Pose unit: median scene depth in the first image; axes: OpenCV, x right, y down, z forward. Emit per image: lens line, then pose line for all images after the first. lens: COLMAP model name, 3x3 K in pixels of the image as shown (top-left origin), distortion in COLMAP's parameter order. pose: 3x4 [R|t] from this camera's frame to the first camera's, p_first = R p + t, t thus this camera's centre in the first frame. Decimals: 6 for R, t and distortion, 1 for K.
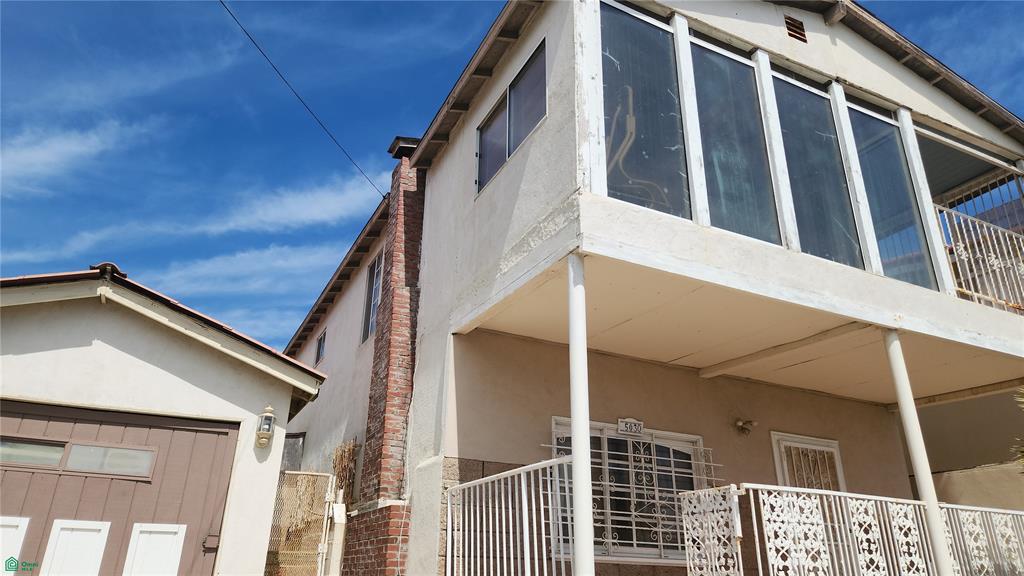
lens RADIAL K [[689.5, 0, 508.9], [0, 689.5, 284.1], [0, 0, 1]] dist [0.079534, -0.064461]
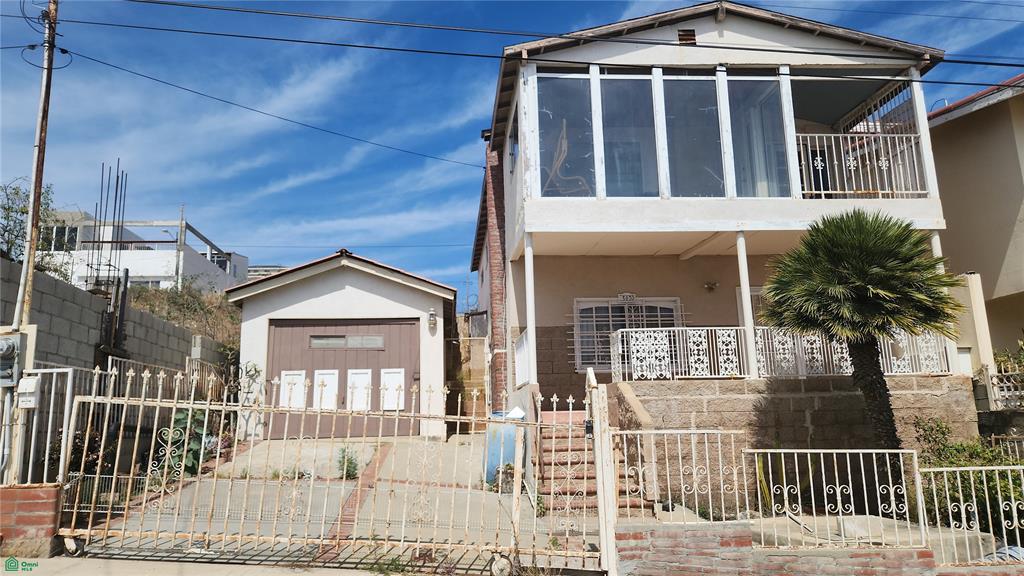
lens RADIAL K [[690.7, 0, 501.3], [0, 690.7, 289.1], [0, 0, 1]] dist [0.077979, -0.070259]
pose [[0.930082, -0.111145, -0.350134, 0.517532], [0.183487, 0.966275, 0.180679, -0.187315], [0.318244, -0.232292, 0.919109, -0.685770]]
